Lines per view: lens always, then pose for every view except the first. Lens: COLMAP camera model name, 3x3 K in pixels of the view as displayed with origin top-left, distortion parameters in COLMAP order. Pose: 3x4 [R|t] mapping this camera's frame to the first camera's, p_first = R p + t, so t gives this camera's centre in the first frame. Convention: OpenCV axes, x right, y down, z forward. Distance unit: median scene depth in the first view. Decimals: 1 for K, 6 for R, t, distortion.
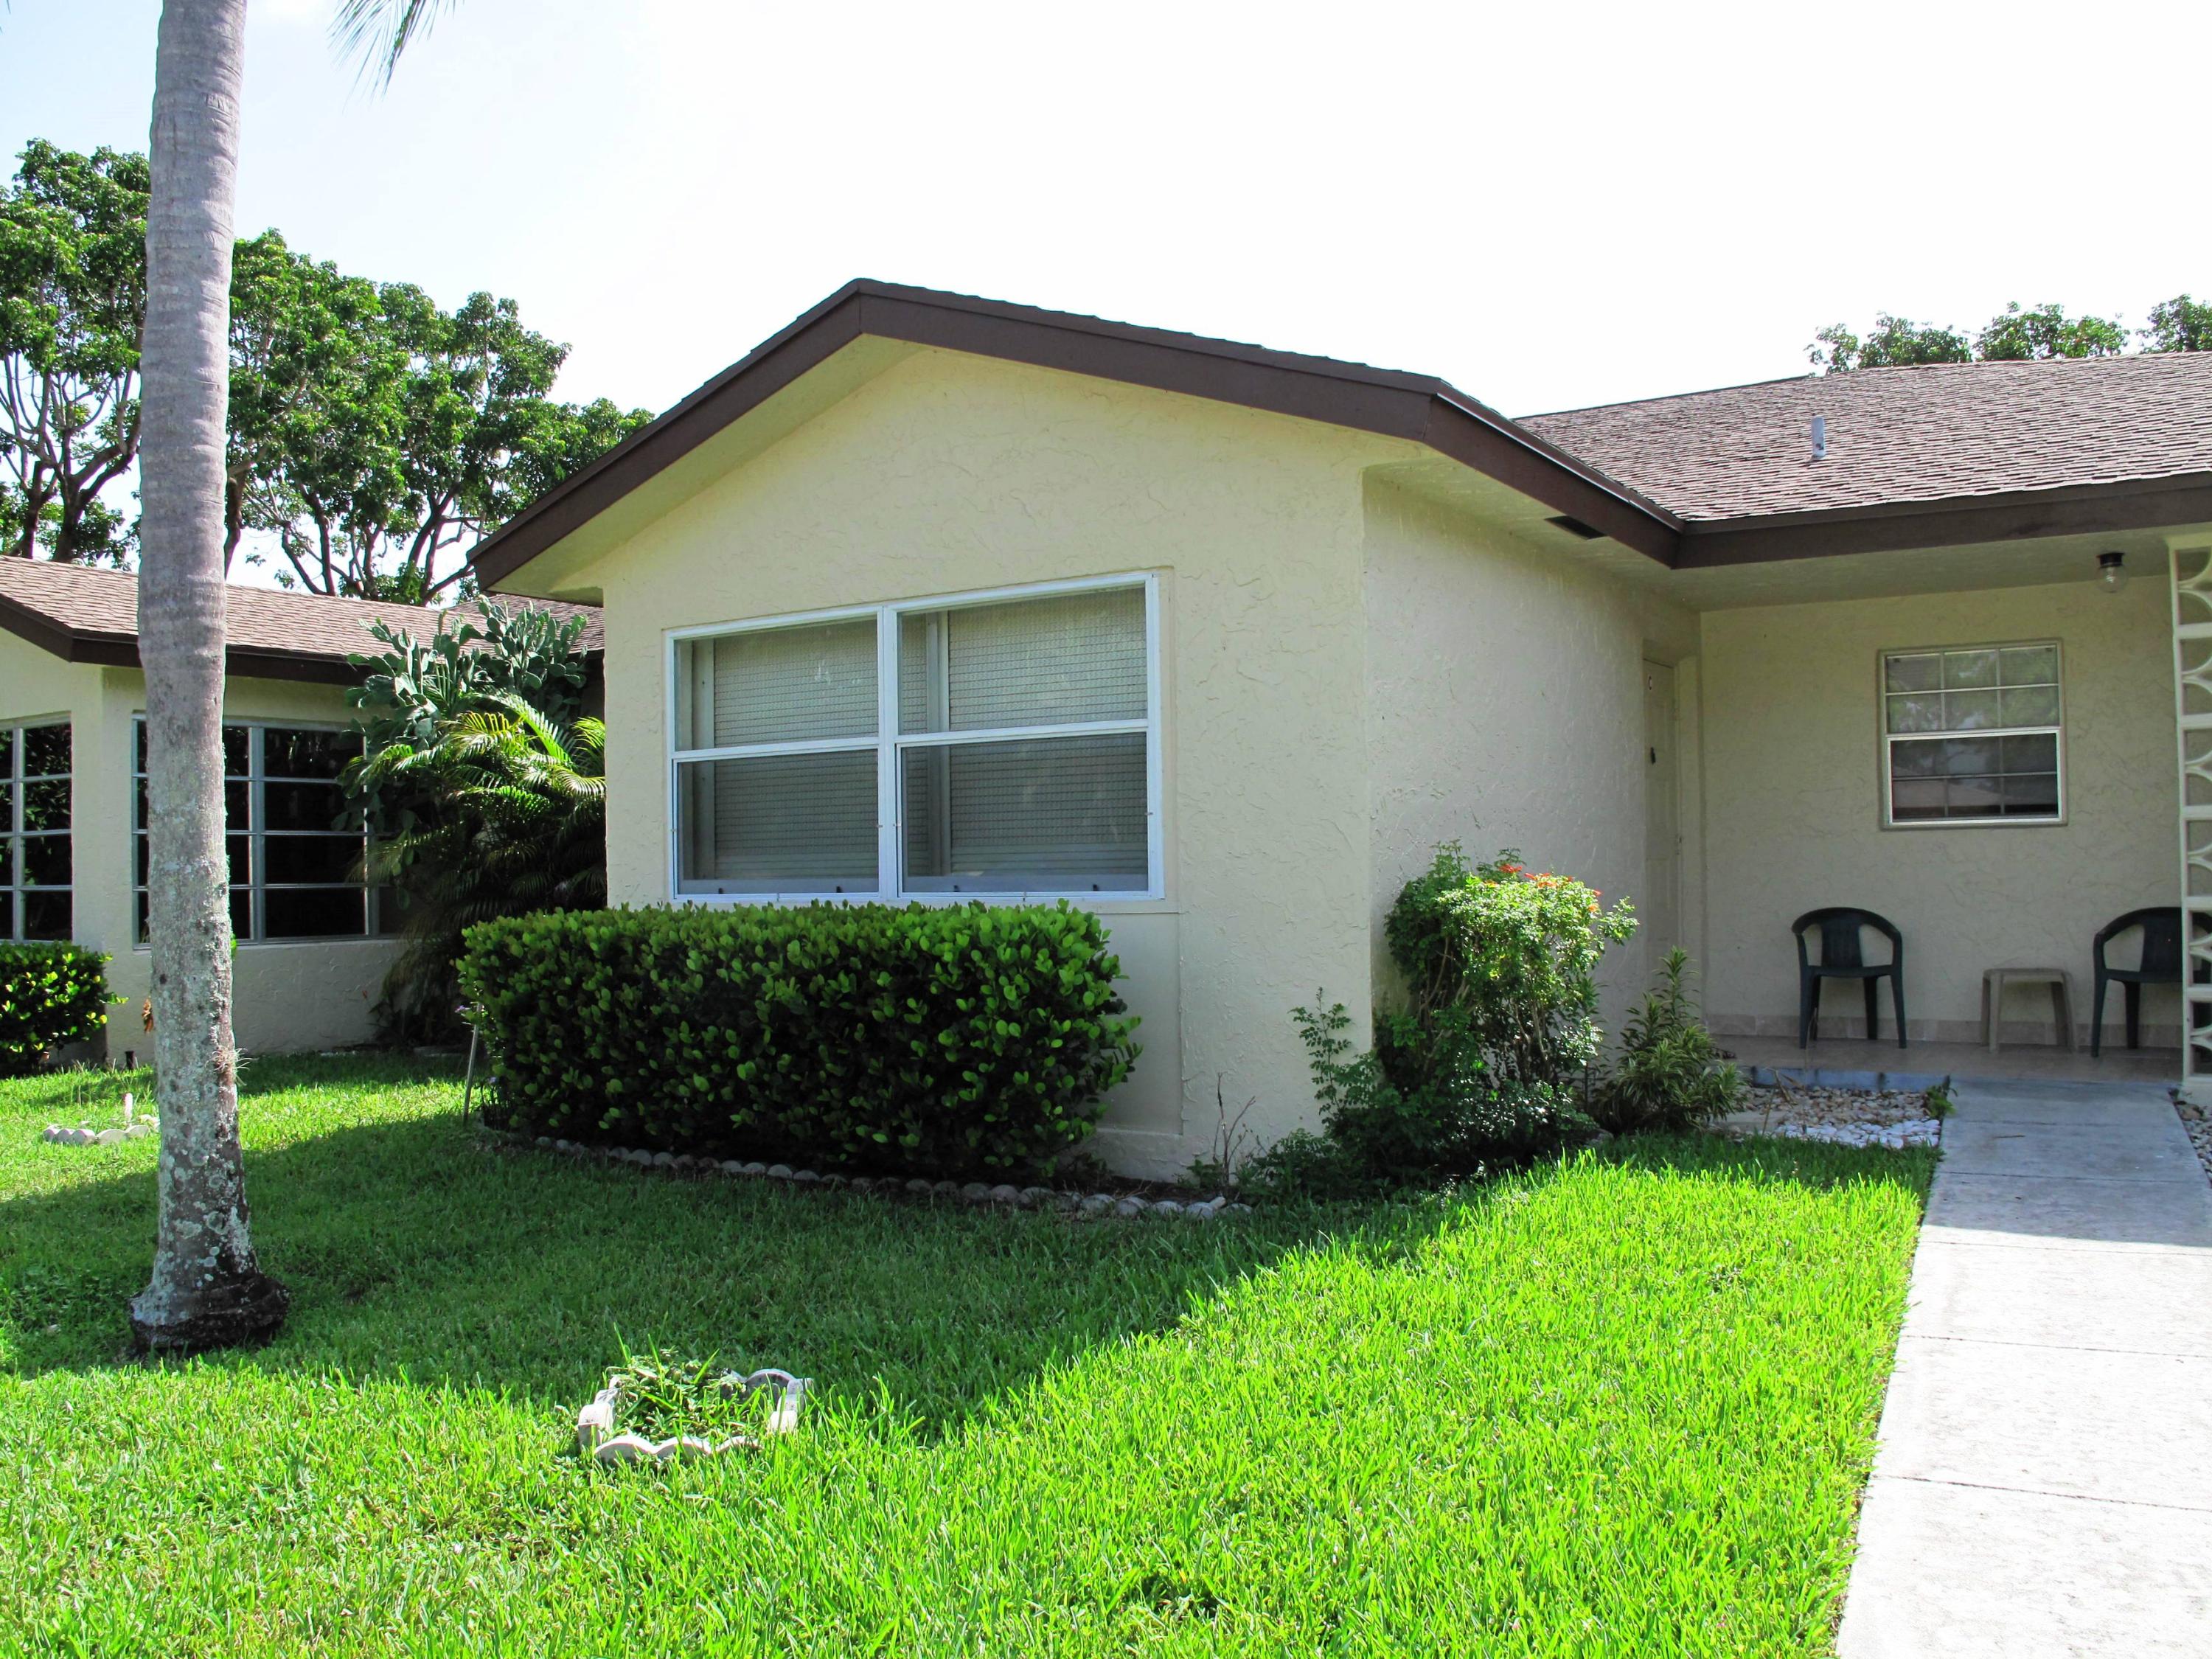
lens RADIAL K [[1854.8, 0, 1108.2], [0, 1854.8, 842.3], [0, 0, 1]] dist [-0.149447, 0.107326]
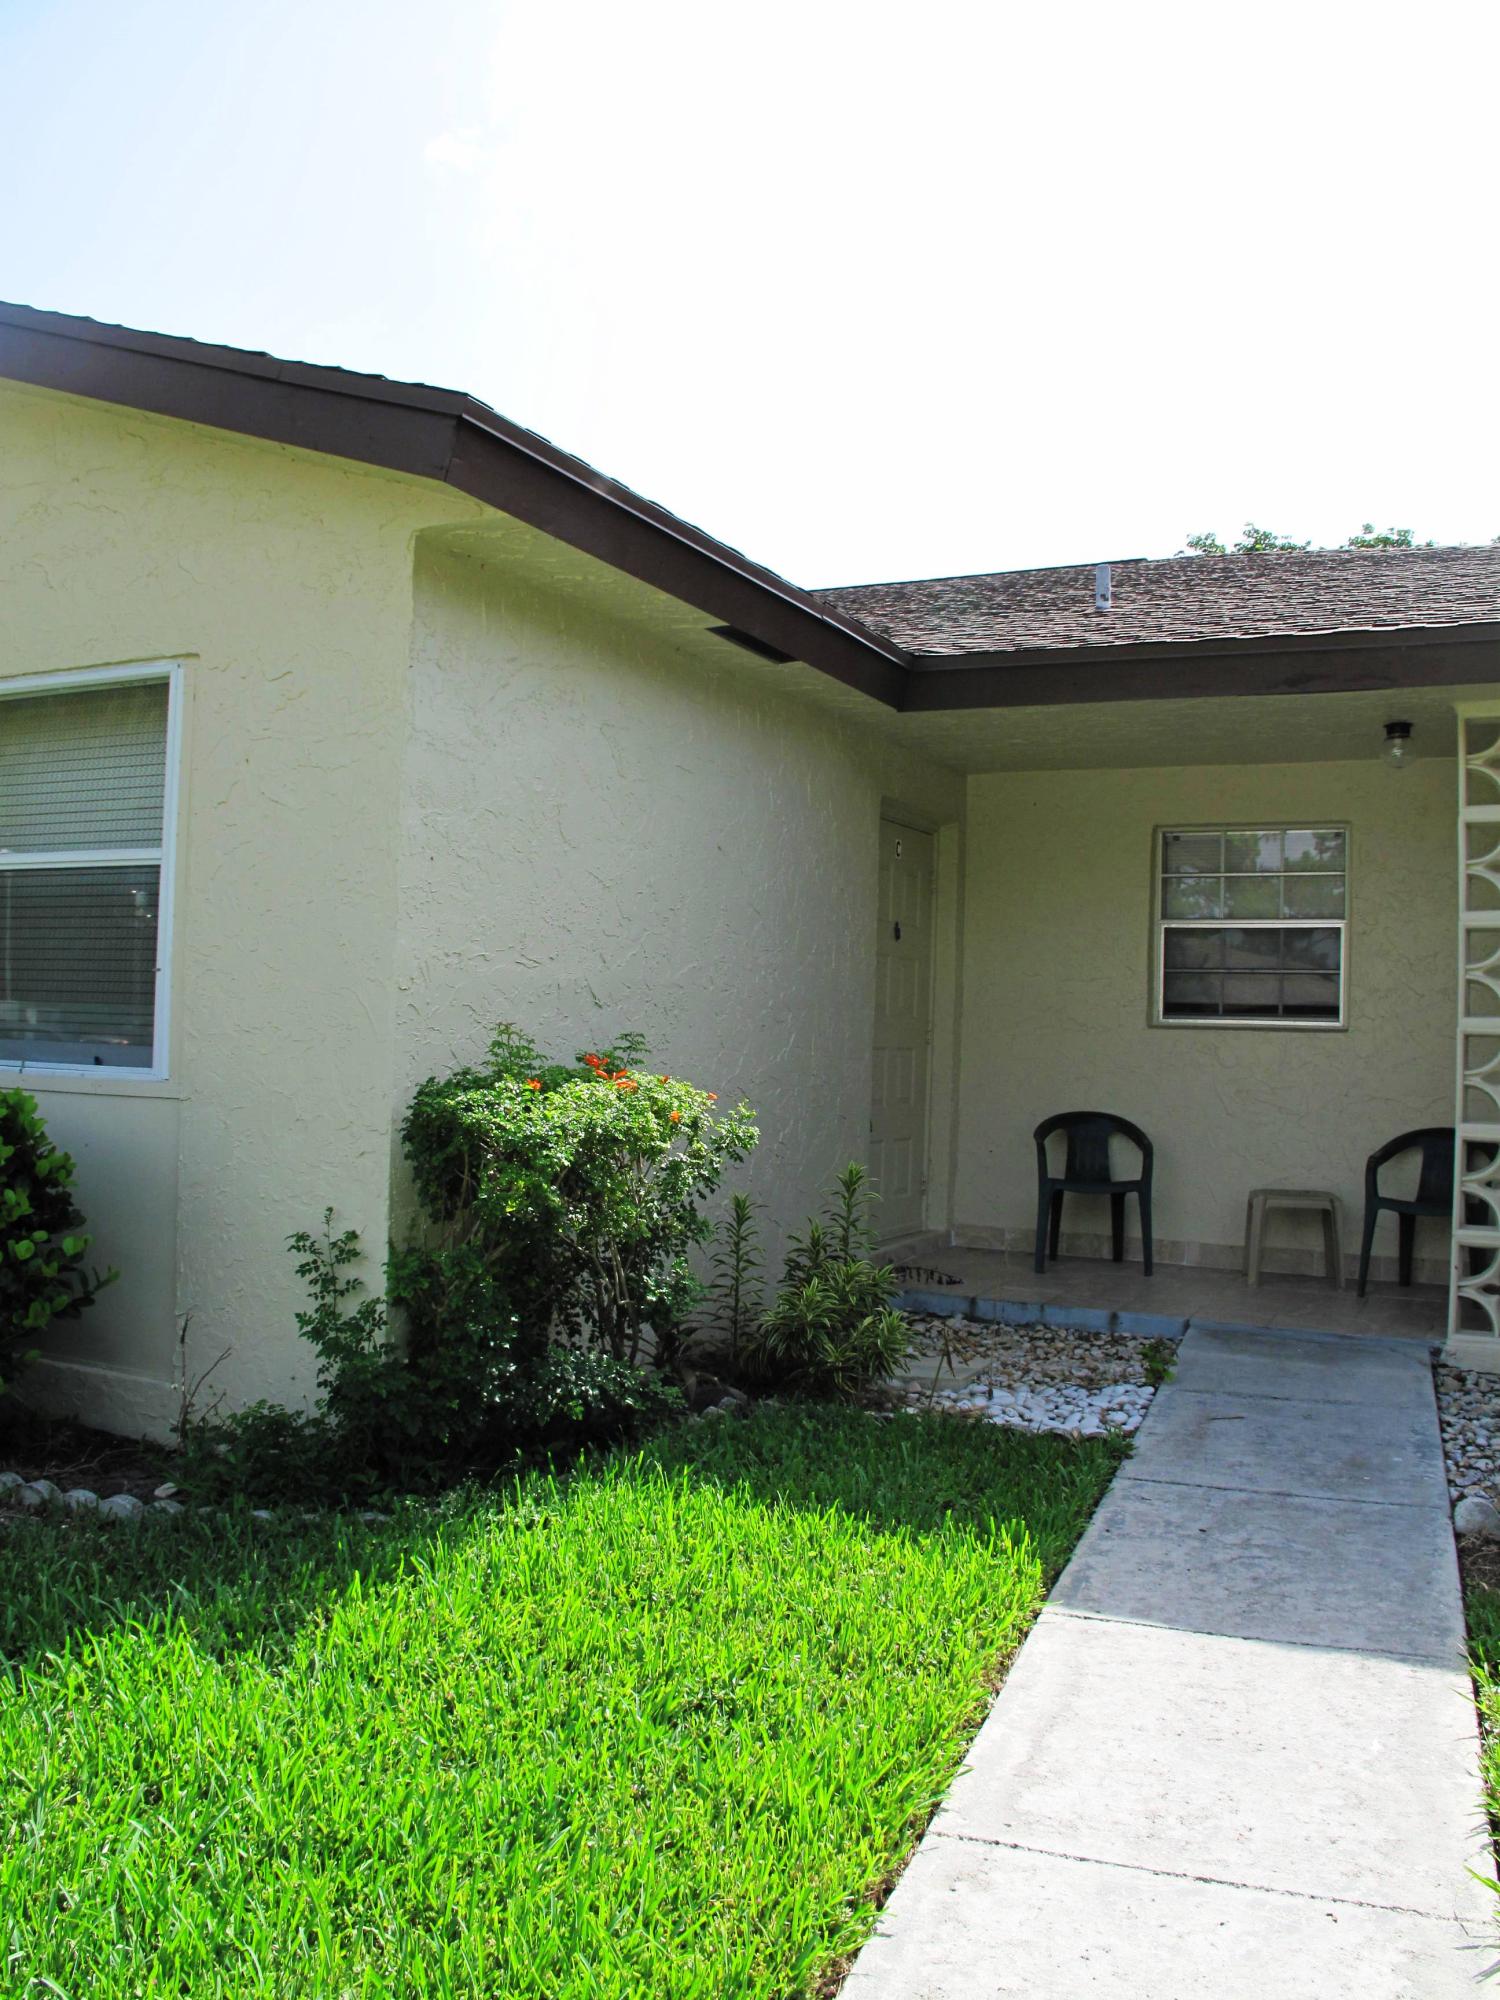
lens RADIAL K [[1677.0, 0, 794.2], [0, 1677.0, 980.2], [0, 0, 1]] dist [-0.149447, 0.107326]
pose [[0.990931, 0.046837, 0.125941, 0.185365], [-0.045358, 0.998864, -0.014593, -0.012030], [-0.126481, 0.008748, 0.991930, 0.257803]]
